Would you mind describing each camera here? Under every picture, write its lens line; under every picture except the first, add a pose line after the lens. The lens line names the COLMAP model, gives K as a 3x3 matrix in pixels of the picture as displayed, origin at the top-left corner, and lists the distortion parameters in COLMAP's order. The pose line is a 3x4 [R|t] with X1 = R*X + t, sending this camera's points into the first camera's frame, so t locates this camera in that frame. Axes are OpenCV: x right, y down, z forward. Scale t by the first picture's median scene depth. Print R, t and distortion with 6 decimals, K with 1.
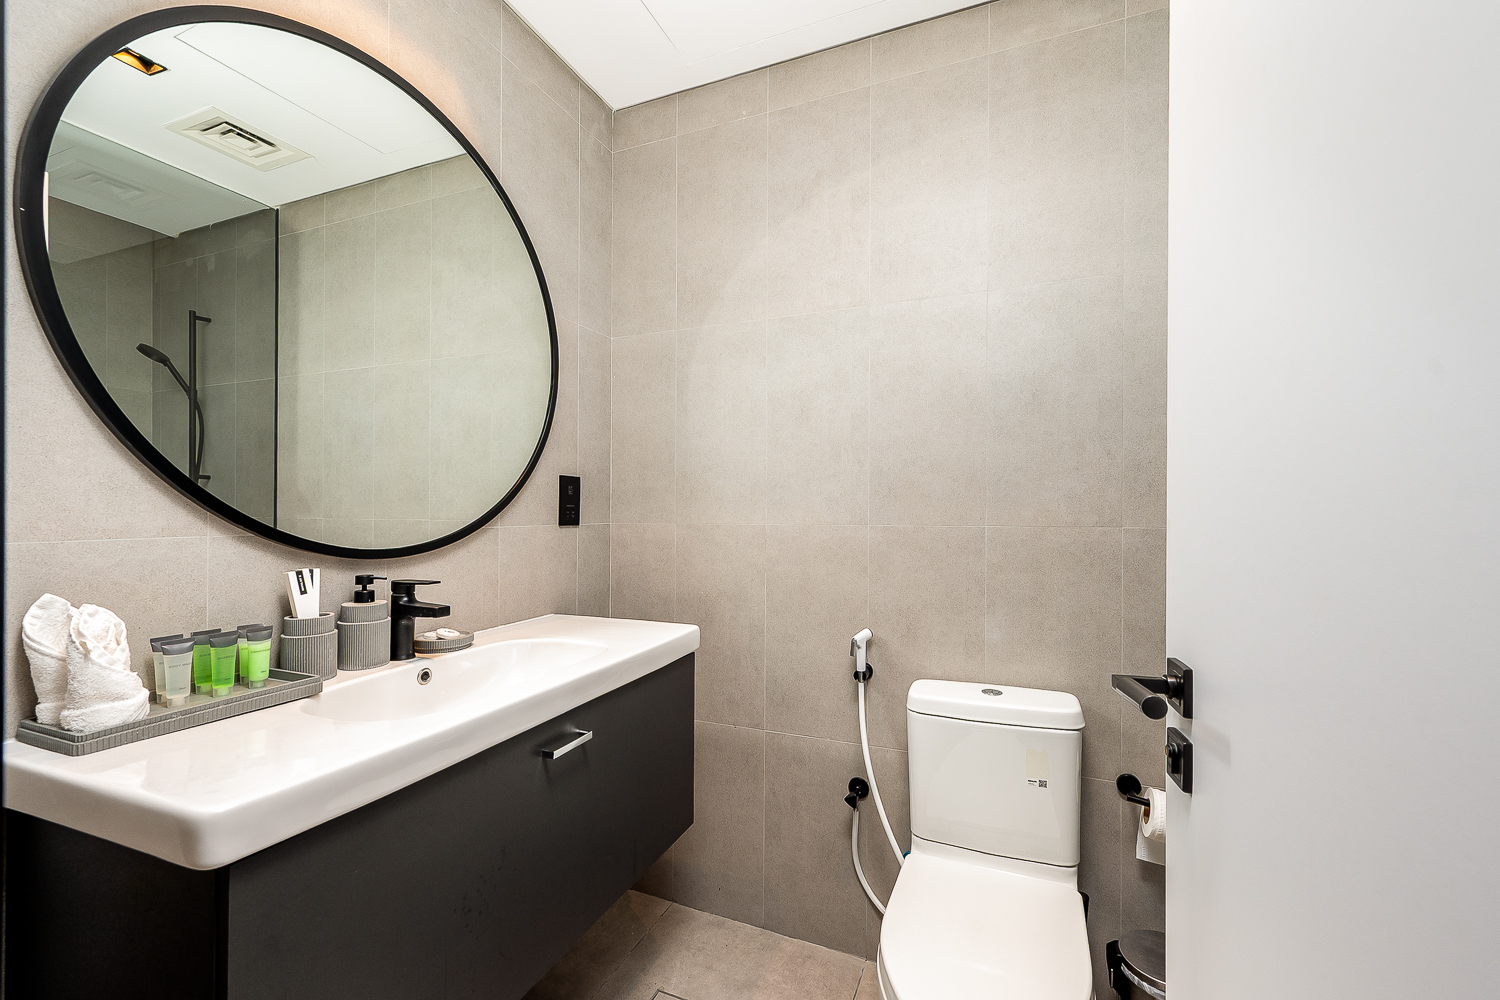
lens RADIAL K [[594.4, 0, 753.0], [0, 594.4, 523.9], [0, 0, 1]] dist [-0.002621, -0.000224]
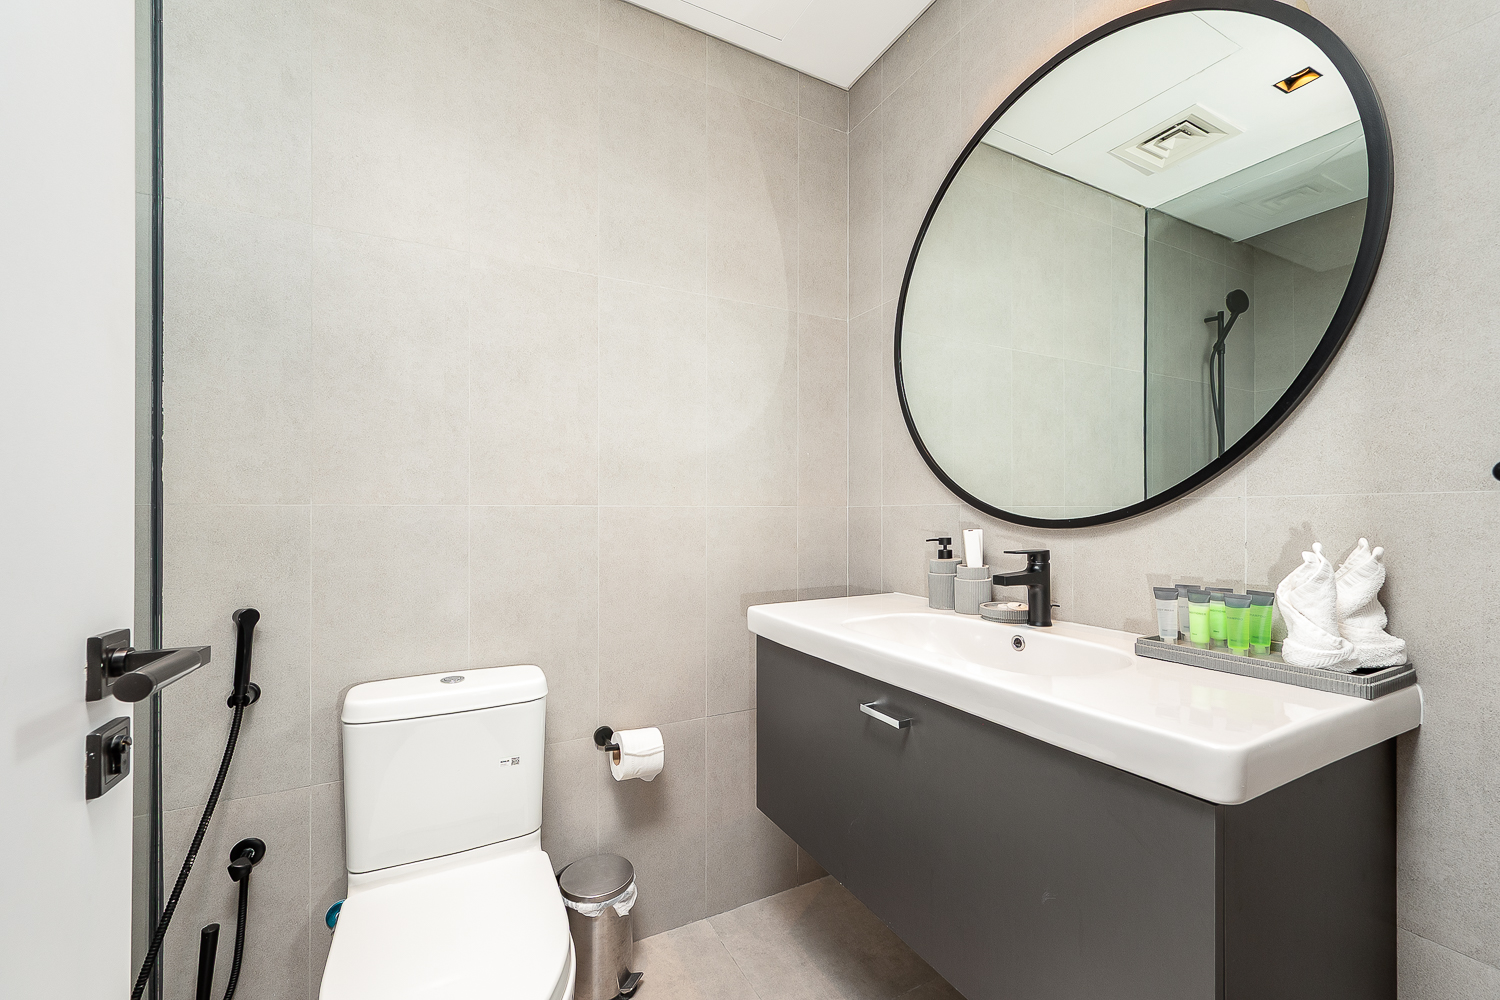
lens RADIAL K [[613.4, 0, 752.2], [0, 613.4, 516.7], [0, 0, 1]] dist [0.000489, 0.000121]
pose [[0.665836, -0.004070, 0.746087, -0.229858], [-0.011074, 0.999821, 0.015337, 0.003383], [-0.746016, -0.018474, 0.665671, 0.084976]]
